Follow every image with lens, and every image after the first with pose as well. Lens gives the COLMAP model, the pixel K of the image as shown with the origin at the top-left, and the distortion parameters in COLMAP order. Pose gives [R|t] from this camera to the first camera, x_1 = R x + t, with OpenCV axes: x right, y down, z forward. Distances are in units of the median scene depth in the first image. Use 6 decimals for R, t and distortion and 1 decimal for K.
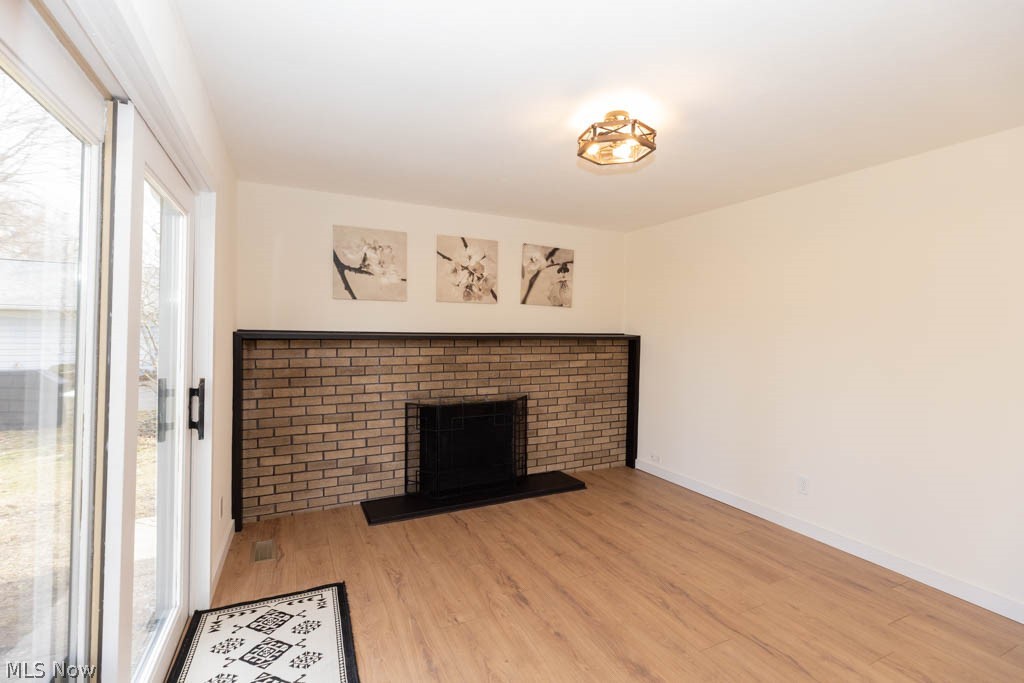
lens RADIAL K [[454.3, 0, 509.3], [0, 454.3, 339.1], [0, 0, 1]] dist [0.003917, -0.000091]
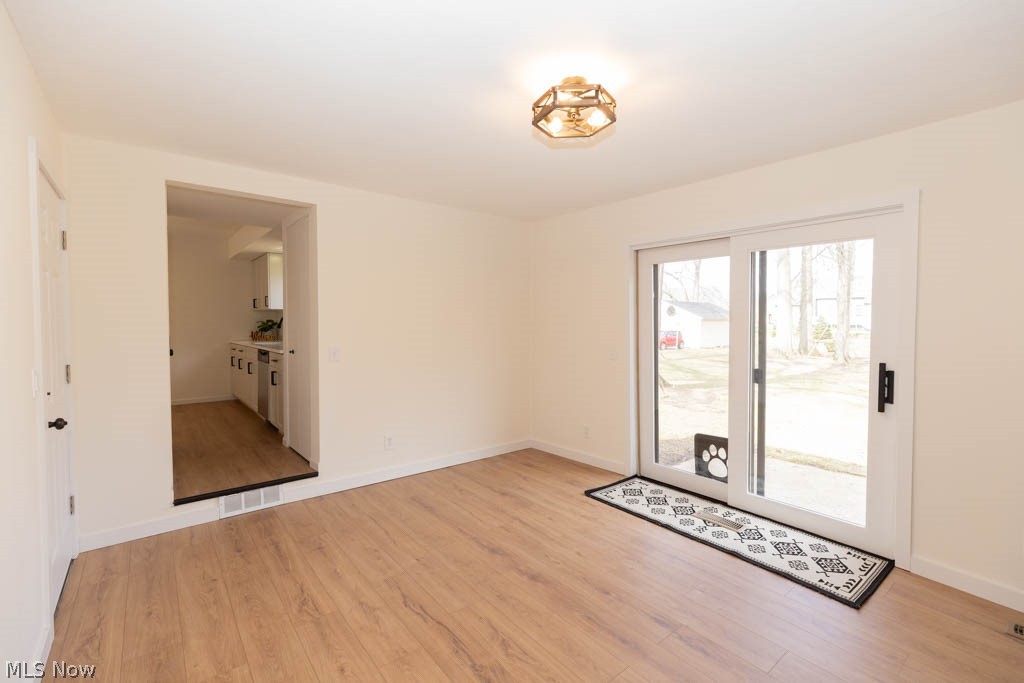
lens RADIAL K [[454.3, 0, 509.3], [0, 454.3, 339.1], [0, 0, 1]] dist [0.003917, -0.000091]
pose [[-0.975523, -0.010347, -0.219653, 0.329863], [-0.022818, 0.998263, 0.054313, -0.011834], [0.218709, 0.057996, -0.974065, 1.120315]]
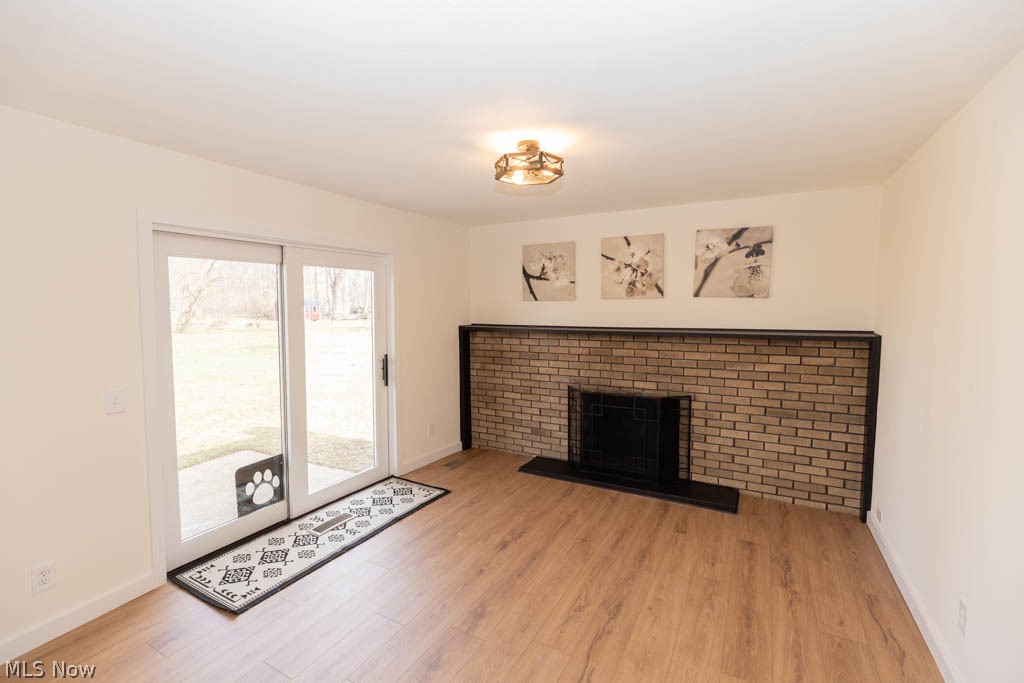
lens RADIAL K [[454.3, 0, 509.3], [0, 454.3, 339.1], [0, 0, 1]] dist [0.003917, -0.000091]
pose [[0.573325, 0.046890, -0.817985, 0.667490], [-0.004240, 0.998517, 0.054266, -0.047395], [0.819317, -0.027644, 0.572674, 0.190429]]
